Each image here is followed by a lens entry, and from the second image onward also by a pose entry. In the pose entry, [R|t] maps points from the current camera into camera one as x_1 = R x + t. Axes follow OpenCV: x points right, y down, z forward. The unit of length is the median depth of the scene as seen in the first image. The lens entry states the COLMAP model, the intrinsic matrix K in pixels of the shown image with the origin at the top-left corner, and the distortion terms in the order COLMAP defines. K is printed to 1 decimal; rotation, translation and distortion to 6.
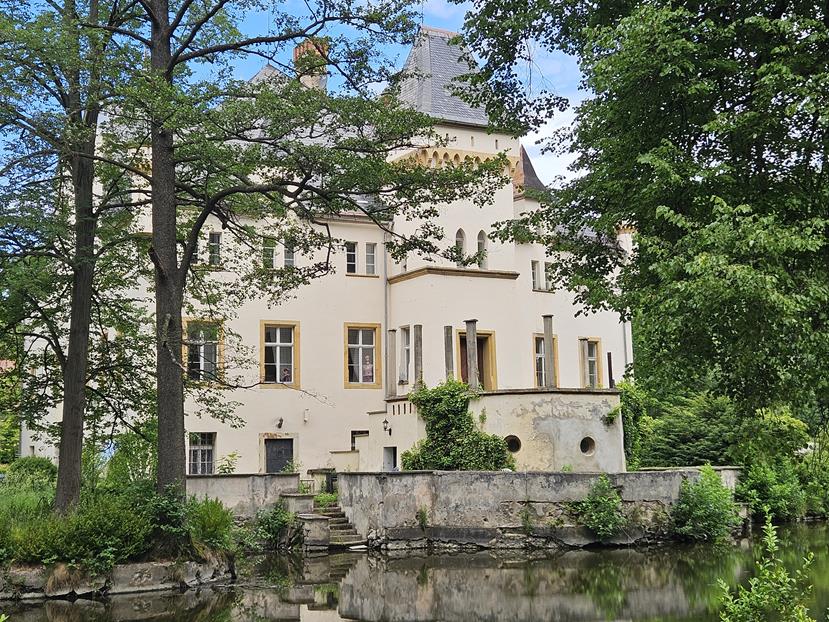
lens RADIAL K [[1302.4, 0, 414.5], [0, 1302.4, 311.0], [0, 0, 1]] dist [0.025212, -1.277797]
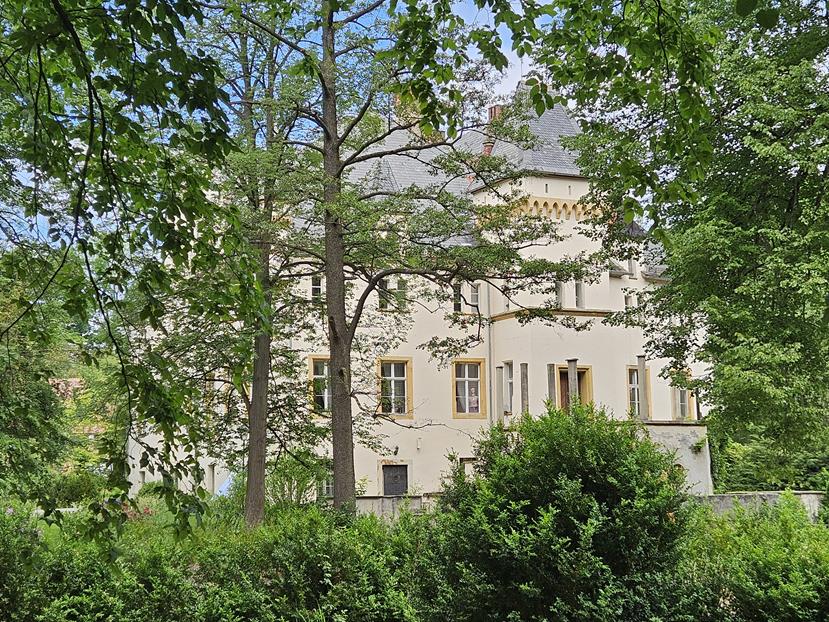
lens RADIAL K [[1302.4, 0, 414.5], [0, 1302.4, 311.0], [0, 0, 1]] dist [0.025212, -1.277797]
pose [[0.997630, -0.004049, -0.068694, -0.014430], [0.002725, 0.999809, -0.019348, -0.012905], [0.068759, 0.019114, 0.997450, -0.123250]]
